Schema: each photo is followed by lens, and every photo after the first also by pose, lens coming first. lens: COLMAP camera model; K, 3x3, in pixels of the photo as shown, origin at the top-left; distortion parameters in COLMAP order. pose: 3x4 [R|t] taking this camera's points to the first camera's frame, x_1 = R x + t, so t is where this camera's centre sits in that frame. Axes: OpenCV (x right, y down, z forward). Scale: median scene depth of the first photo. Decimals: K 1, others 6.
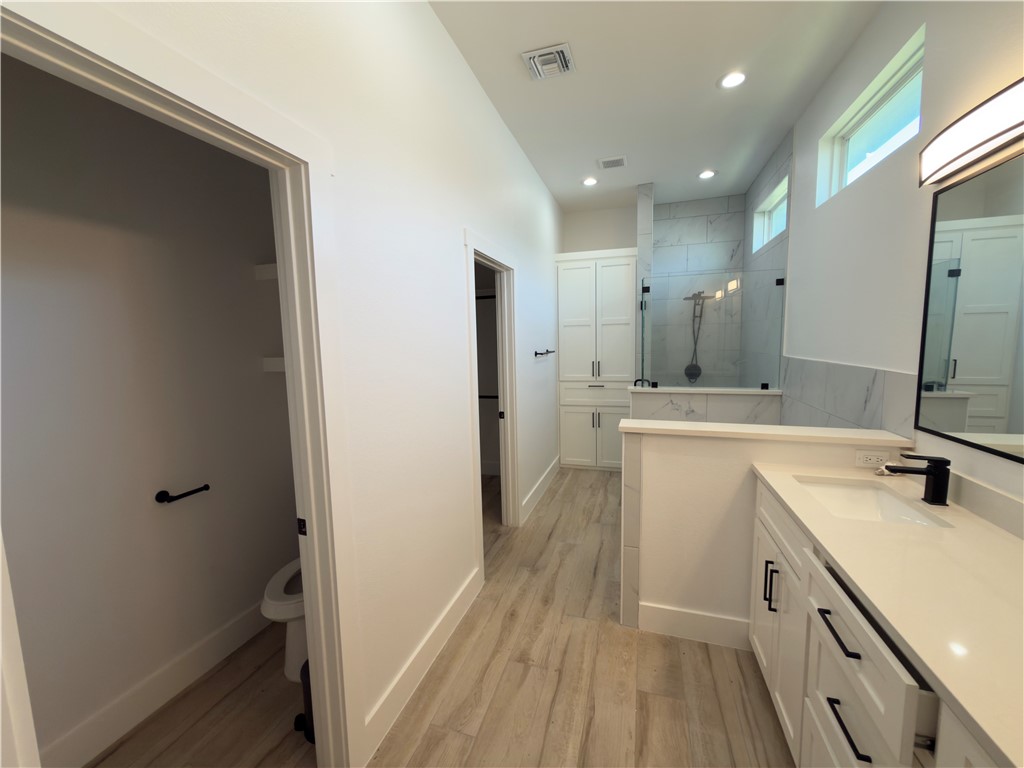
lens RADIAL K [[409.3, 0, 511.4], [0, 409.3, 383.8], [0, 0, 1]] dist [0.001700, -0.000183]
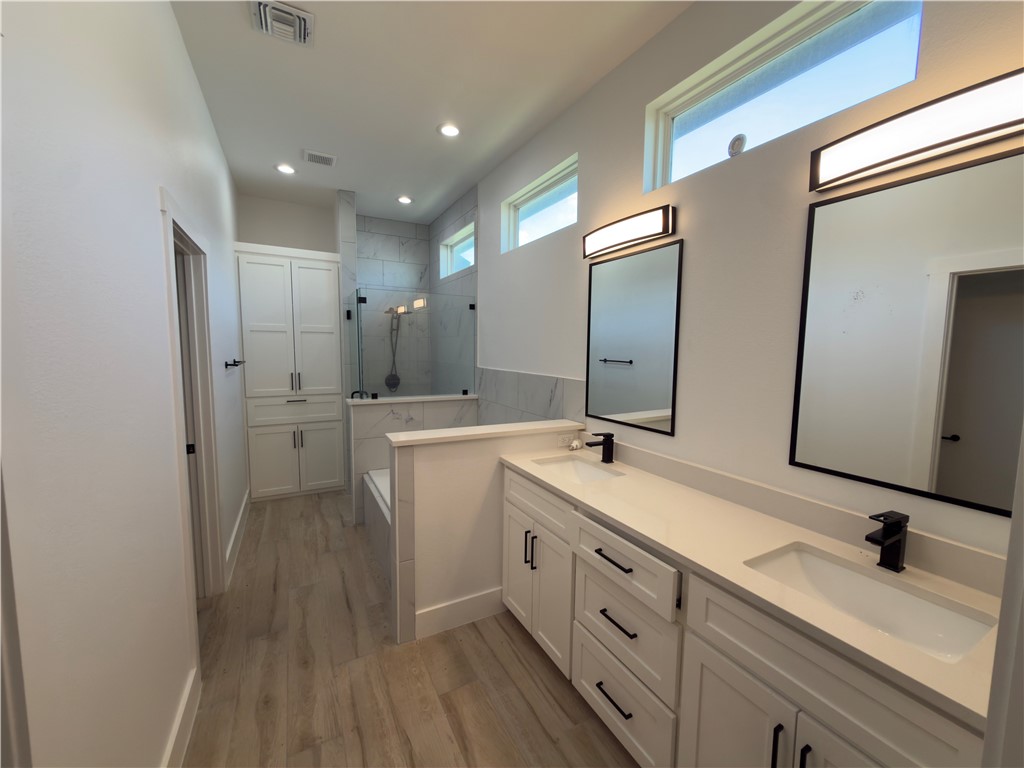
lens RADIAL K [[409.3, 0, 510.5], [0, 409.3, 384.0], [0, 0, 1]] dist [0.001700, -0.000183]
pose [[0.691476, -0.034876, 0.721557, -0.203871], [0.049117, 0.998792, 0.001207, -0.017089], [-0.720728, 0.034606, 0.692354, 0.098041]]
